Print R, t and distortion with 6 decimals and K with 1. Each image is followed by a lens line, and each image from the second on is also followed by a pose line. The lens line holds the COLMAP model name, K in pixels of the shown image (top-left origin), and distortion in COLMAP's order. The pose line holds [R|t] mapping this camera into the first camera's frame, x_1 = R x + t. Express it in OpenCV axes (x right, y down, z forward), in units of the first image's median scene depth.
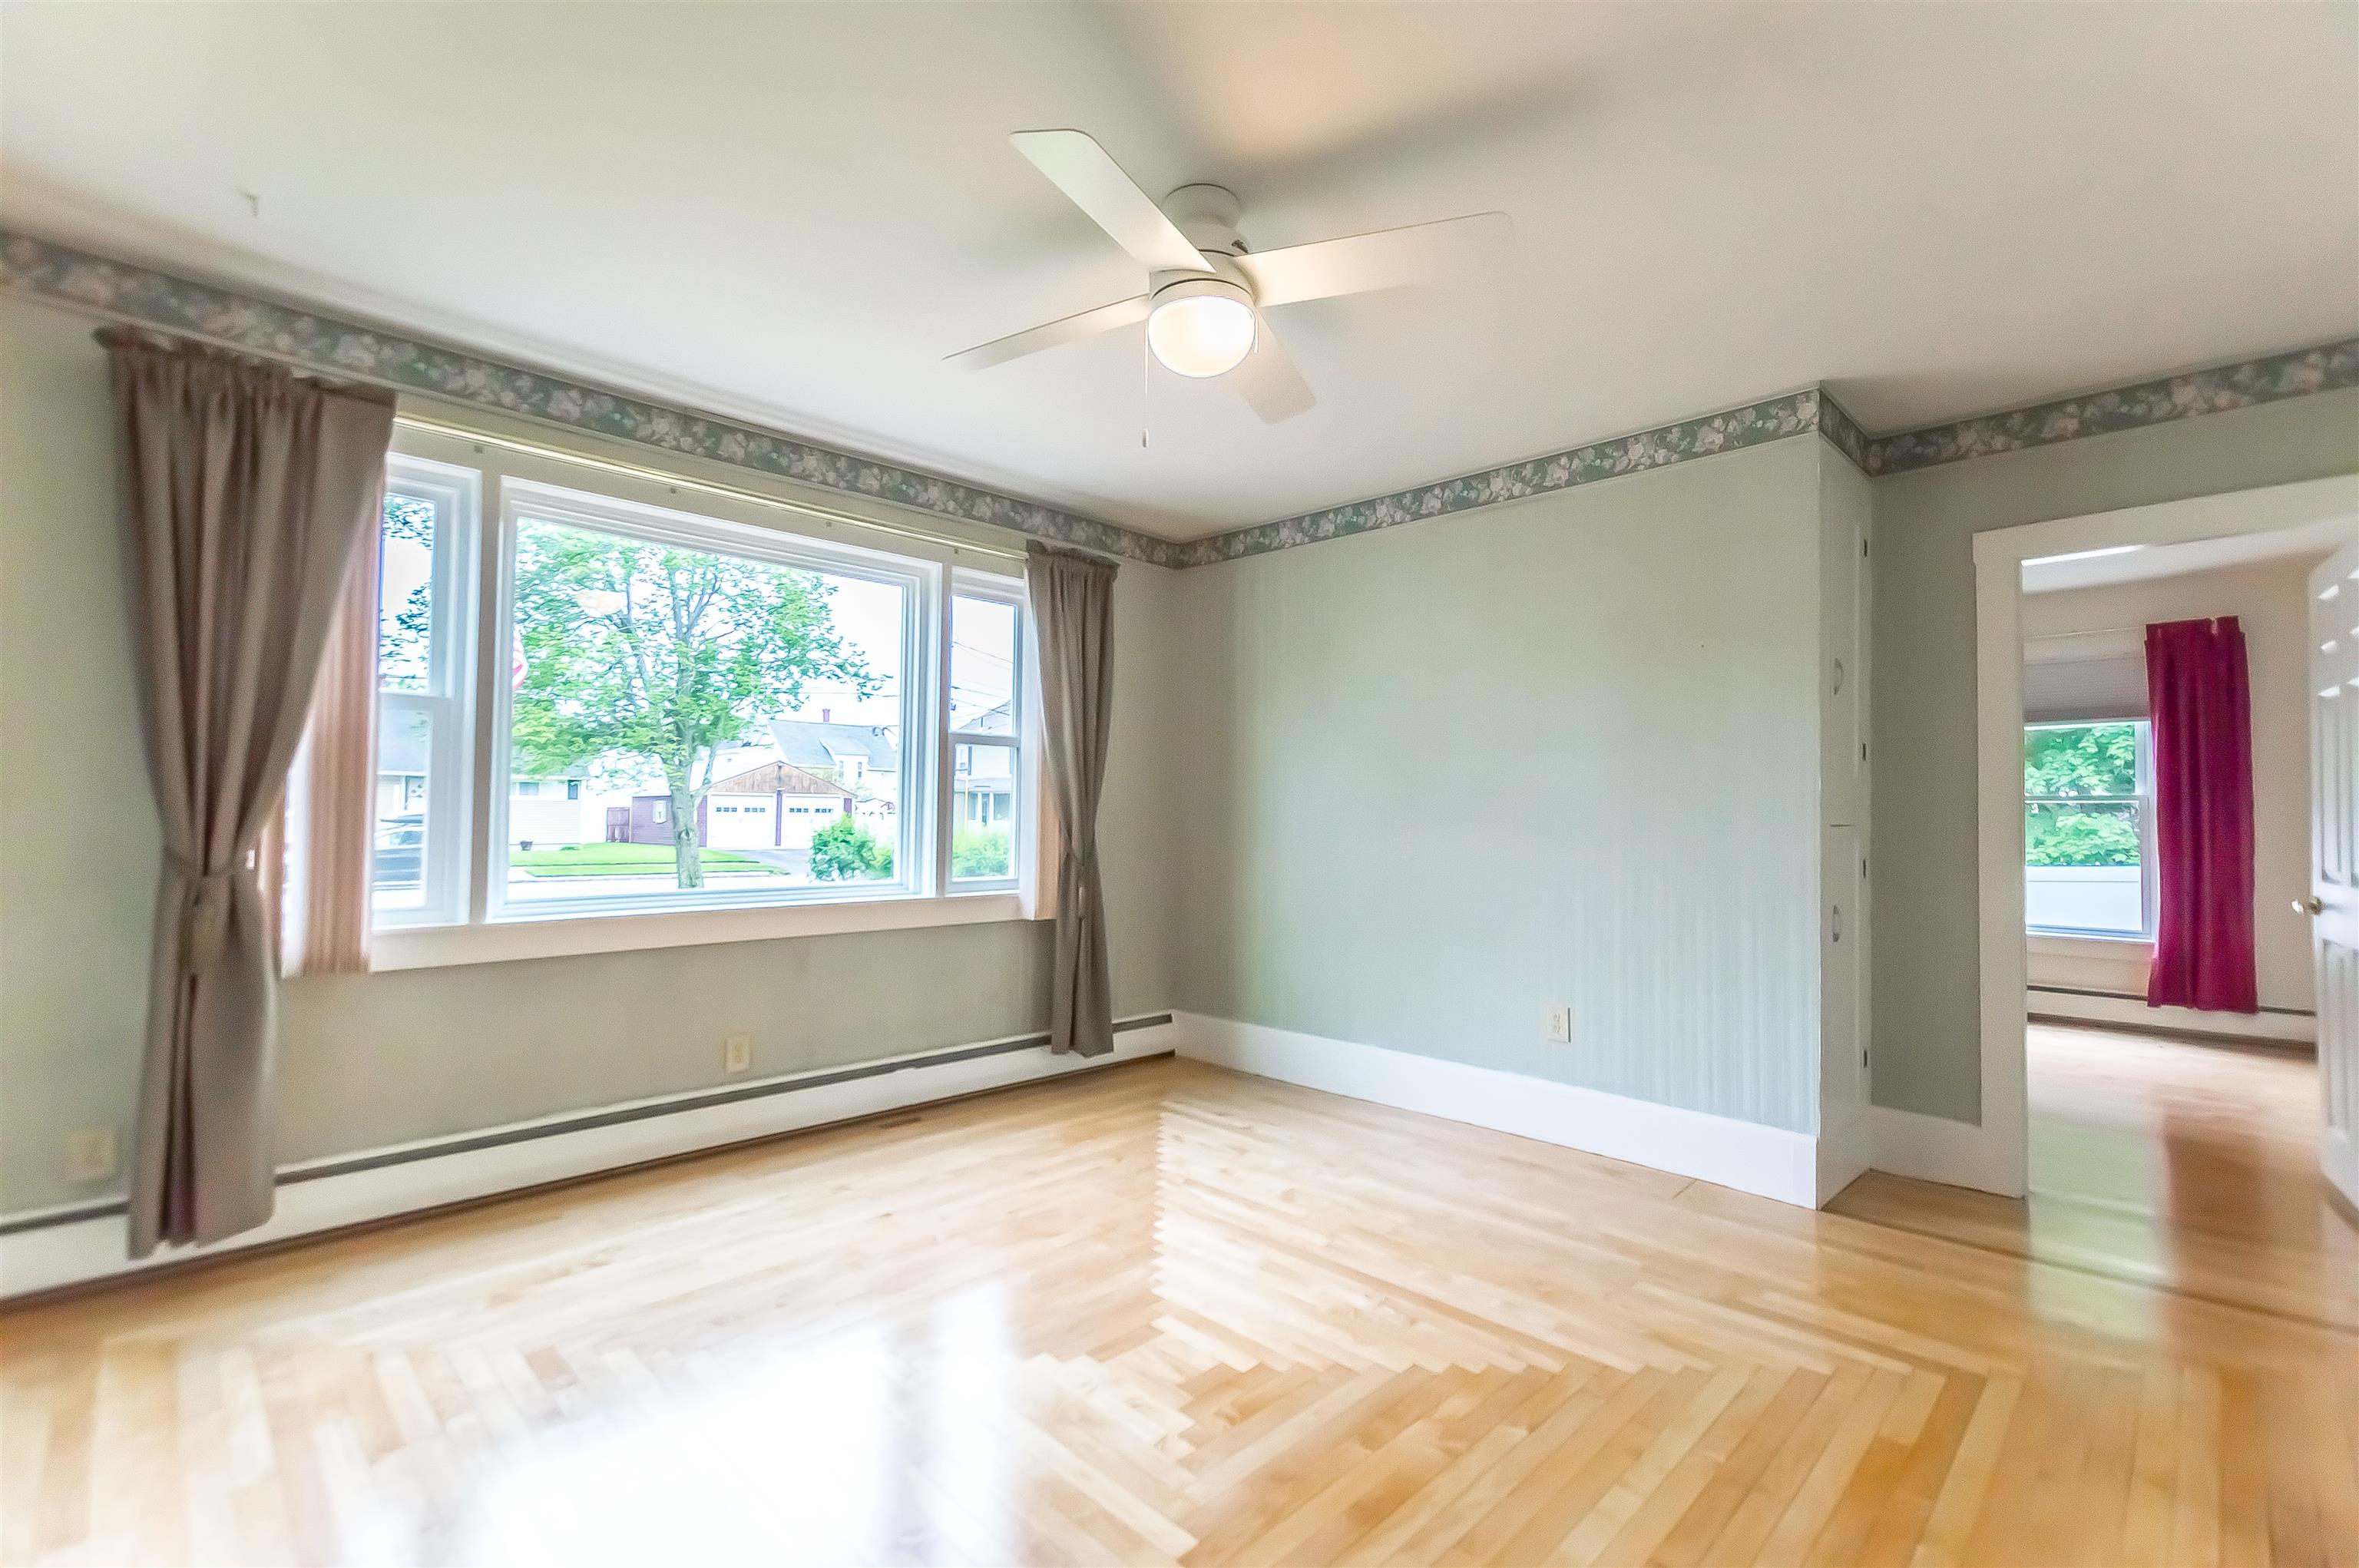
lens RADIAL K [[1034.5, 0, 1167.2], [0, 1034.5, 782.3], [0, 0, 1]] dist [-0.004091, -0.001142]
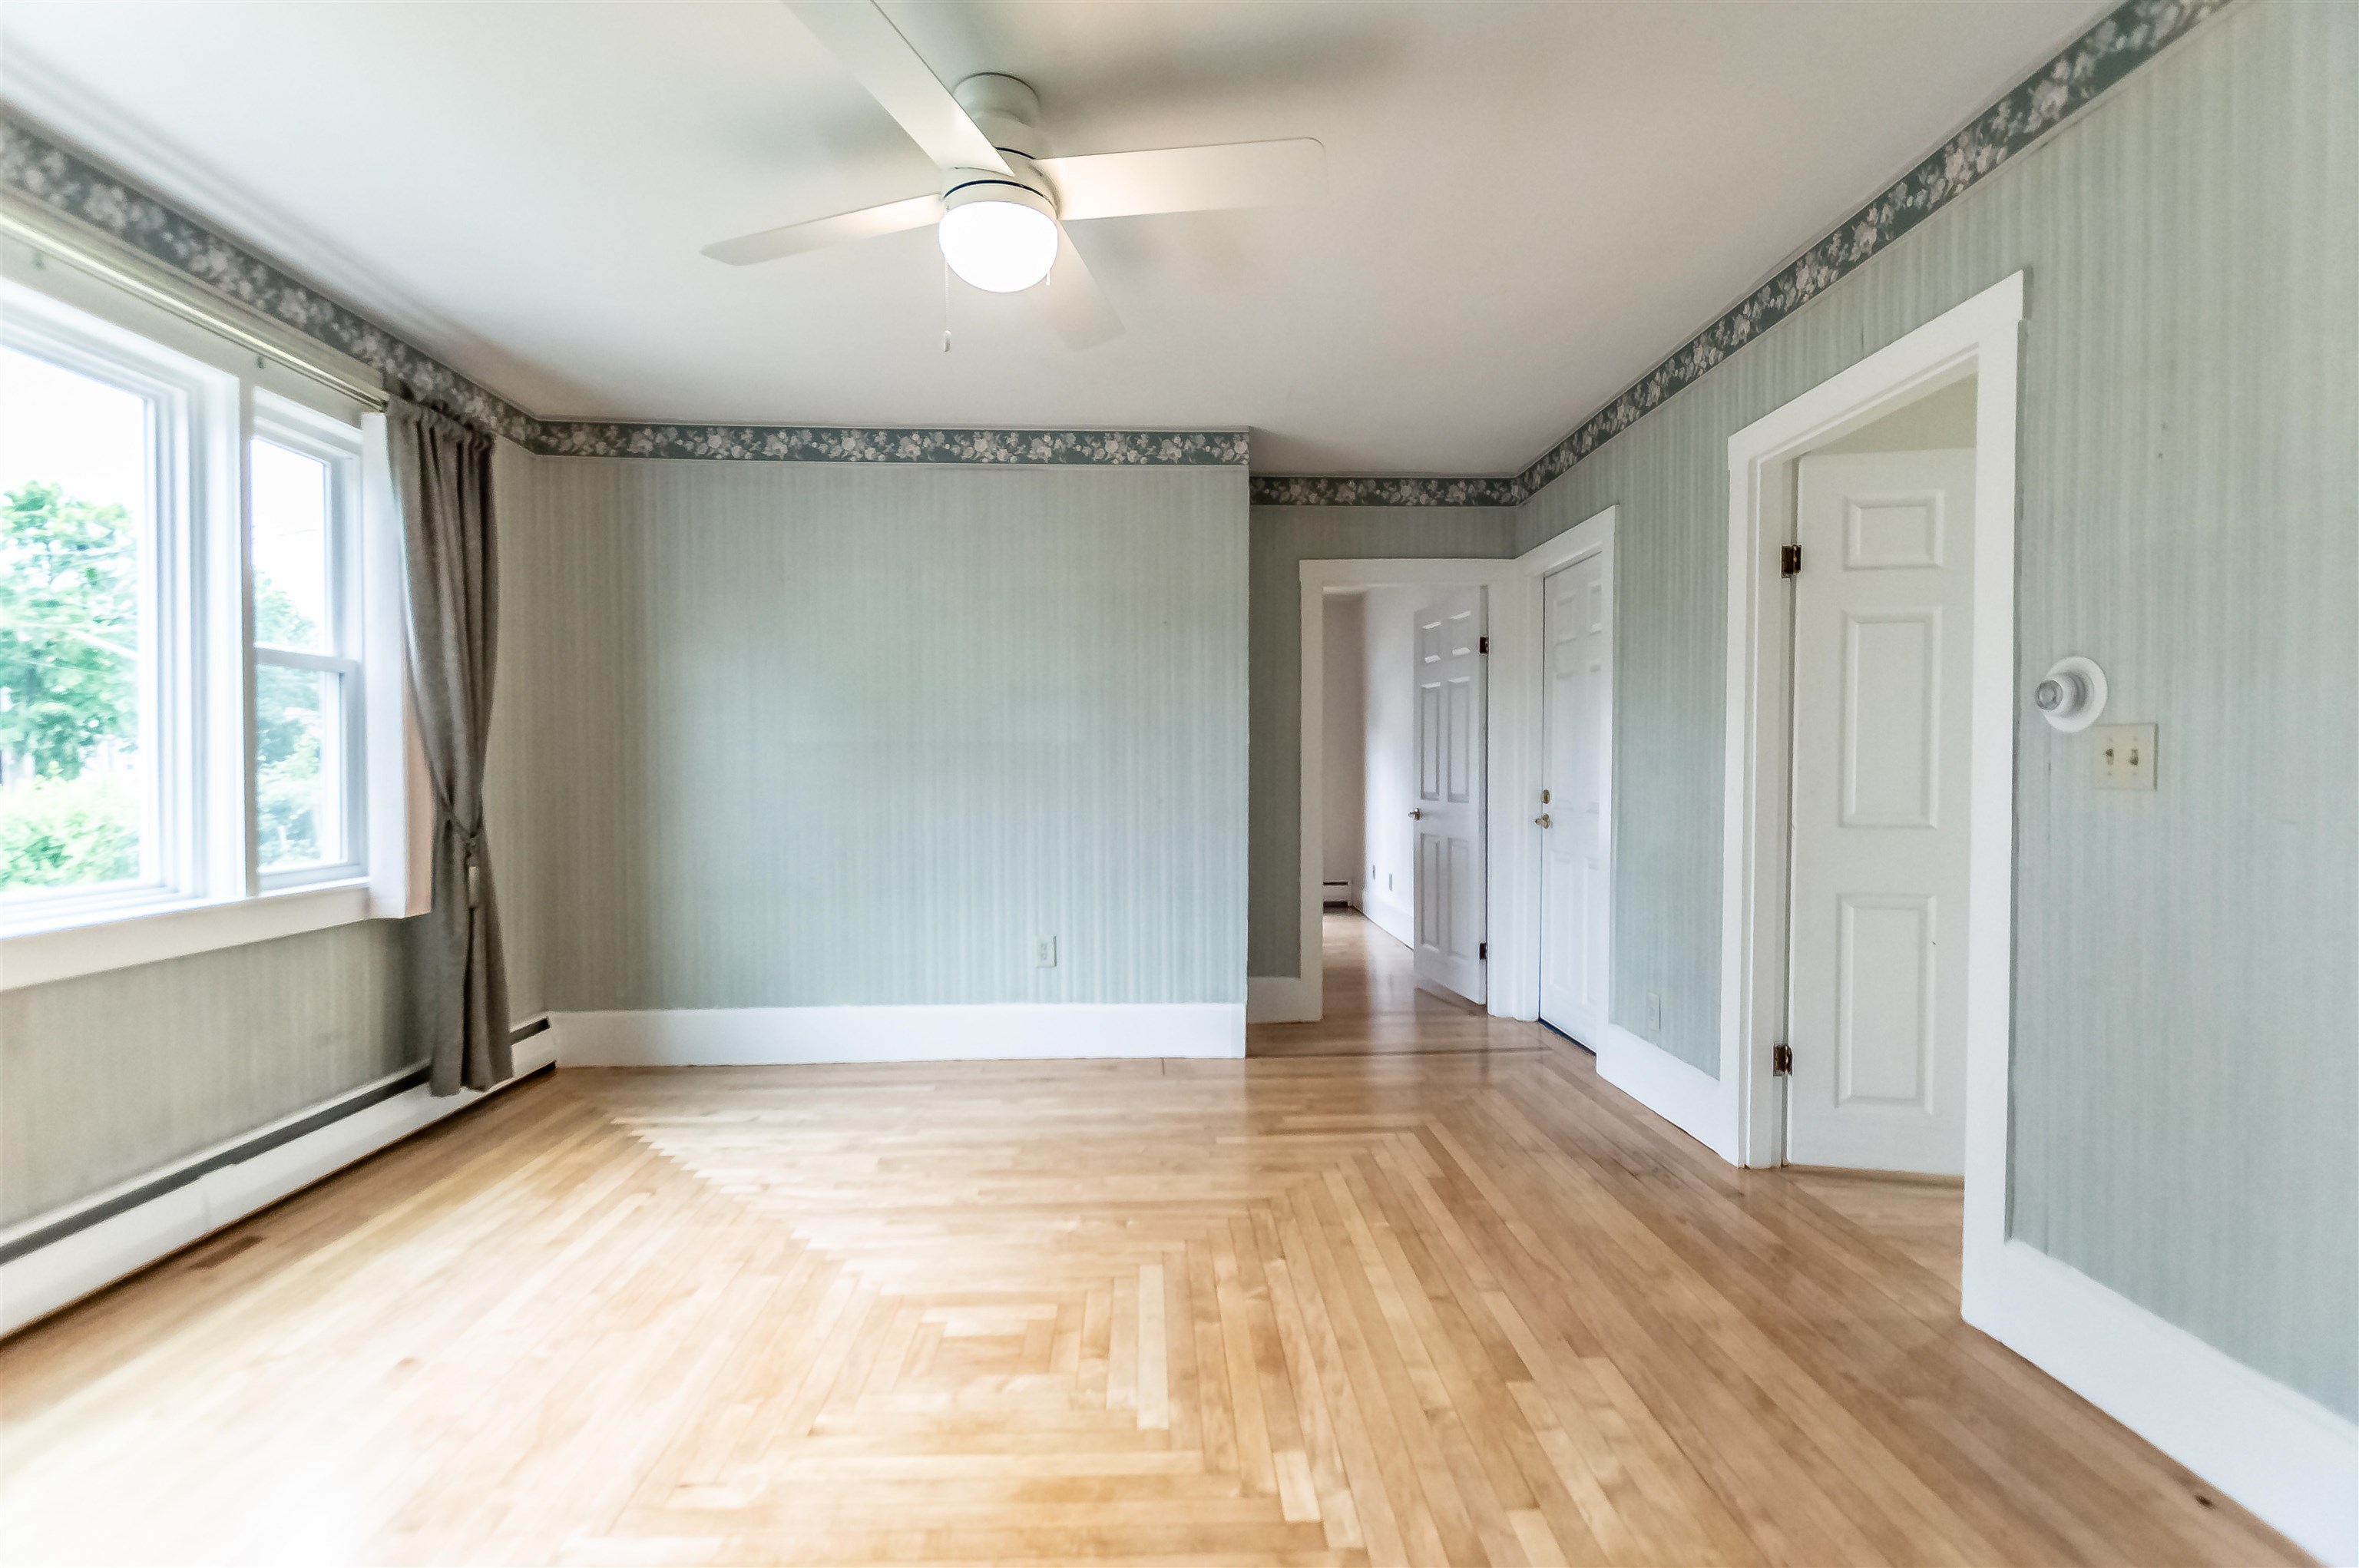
lens RADIAL K [[1034.5, 0, 1175.6], [0, 1034.5, 788.1], [0, 0, 1]] dist [-0.004091, -0.001142]
pose [[0.671222, -0.026635, 0.740778, -0.349580], [-0.013735, 0.998736, 0.048356, 0.002238], [-0.741129, -0.042633, 0.670008, 0.156530]]
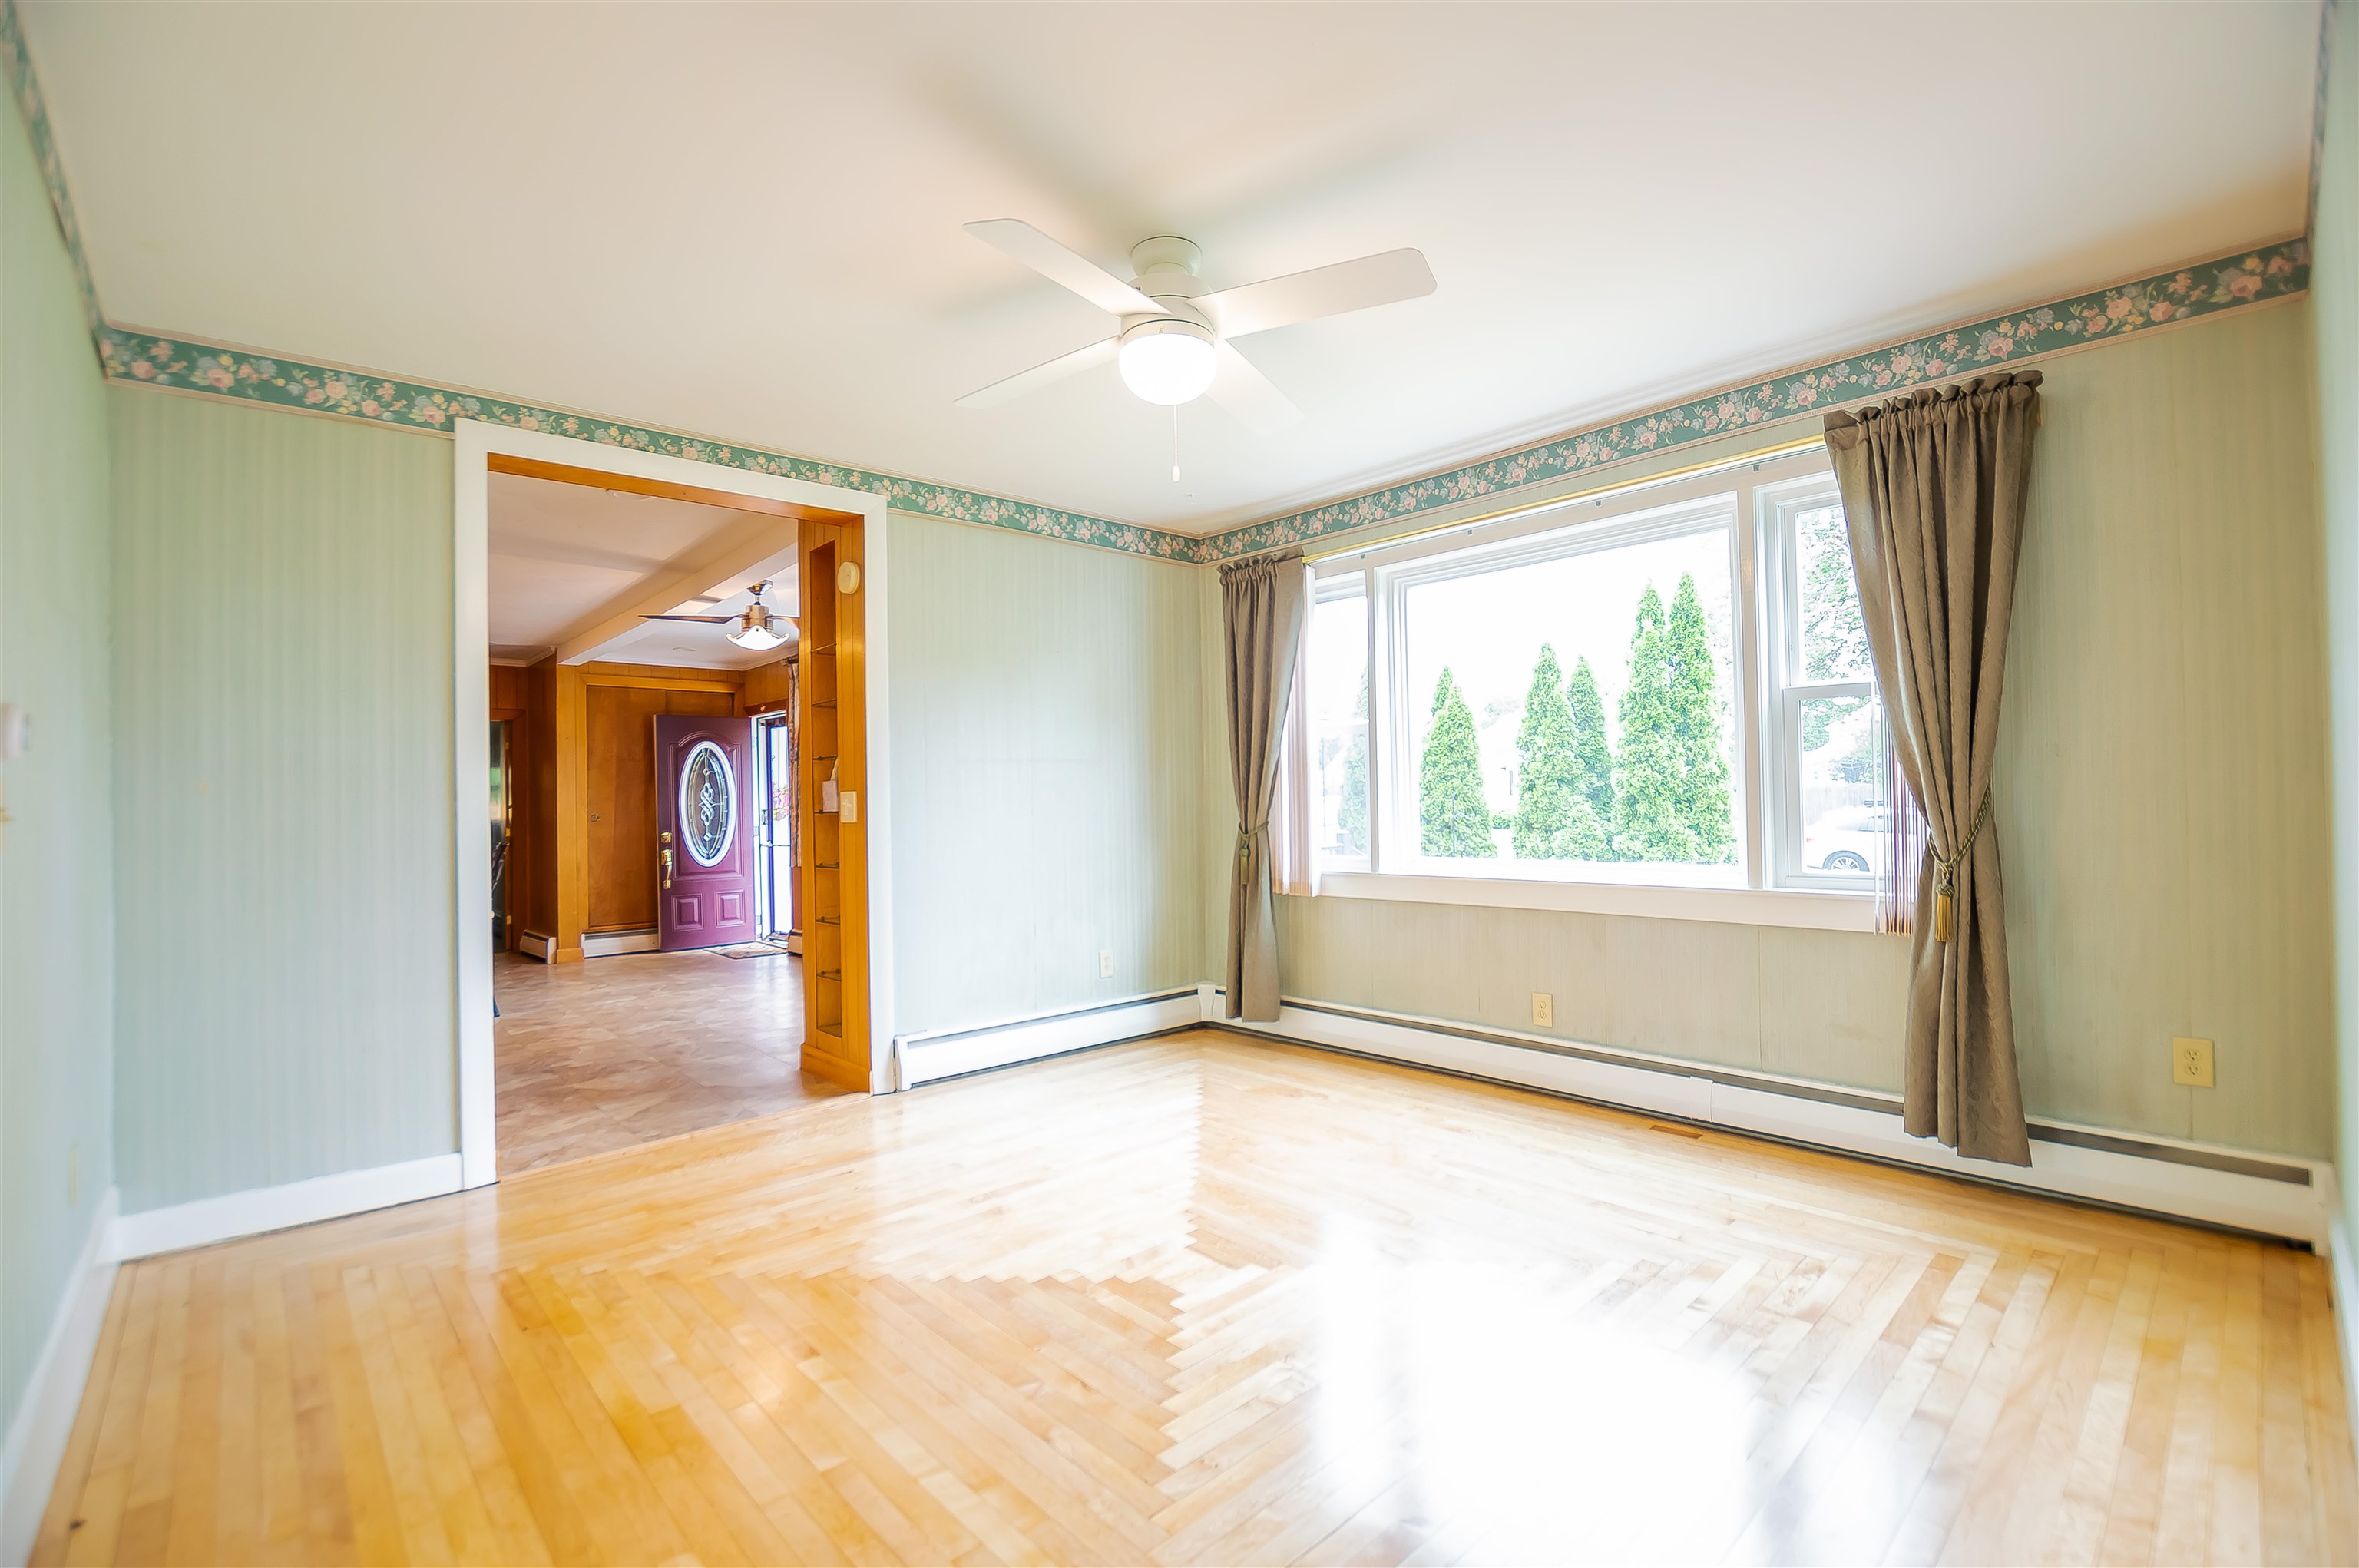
lens RADIAL K [[1034.5, 0, 1187.0], [0, 1034.5, 786.5], [0, 0, 1]] dist [-0.004091, -0.001142]
pose [[-0.012033, -0.028600, -0.999518, 0.704566], [0.042058, 0.998692, -0.029083, 0.037940], [0.999043, -0.042388, -0.010815, 0.633088]]
